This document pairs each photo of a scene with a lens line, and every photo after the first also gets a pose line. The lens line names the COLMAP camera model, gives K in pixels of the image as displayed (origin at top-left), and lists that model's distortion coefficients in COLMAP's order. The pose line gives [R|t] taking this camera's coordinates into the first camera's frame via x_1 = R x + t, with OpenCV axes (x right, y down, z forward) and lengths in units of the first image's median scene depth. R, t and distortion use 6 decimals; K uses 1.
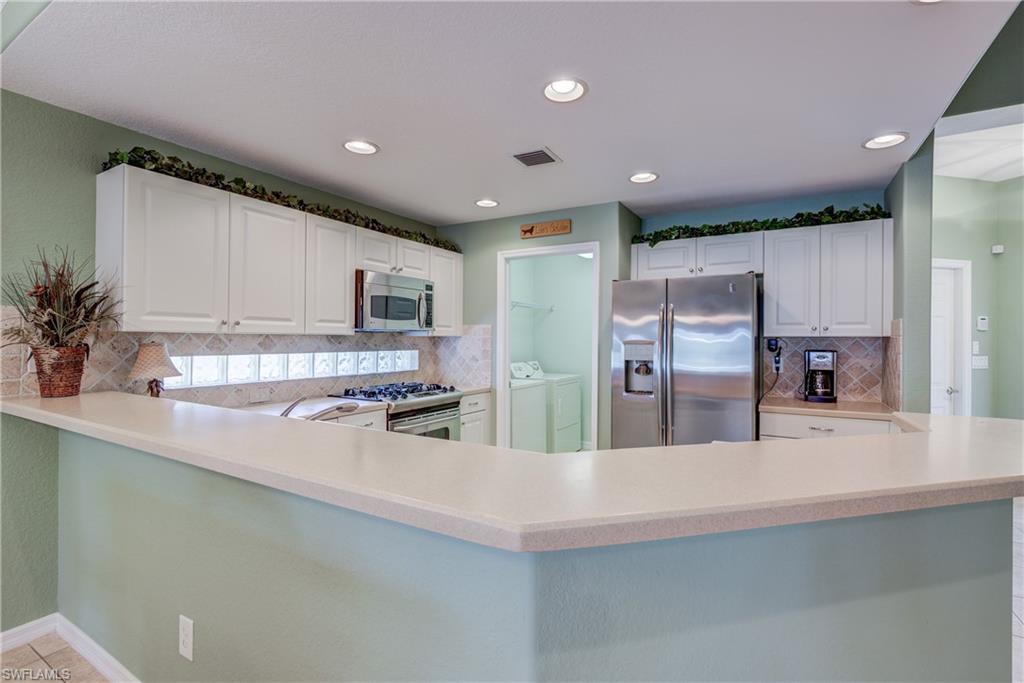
lens RADIAL K [[462.9, 0, 511.8], [0, 462.9, 343.7], [0, 0, 1]] dist [-0.015978, 0.002859]
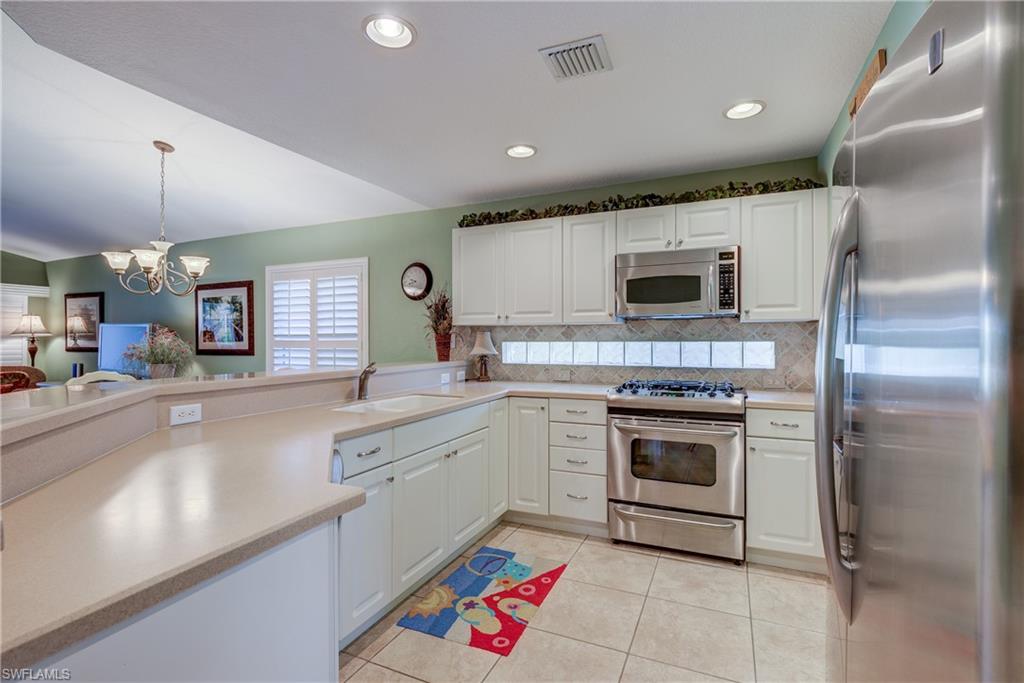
lens RADIAL K [[462.9, 0, 515.4], [0, 462.9, 339.9], [0, 0, 1]] dist [-0.015978, 0.002859]
pose [[0.121339, 0.002228, -0.992609, 0.597663], [-0.002549, 0.999995, 0.001933, 0.015063], [0.992608, 0.002296, 0.121344, 0.665396]]
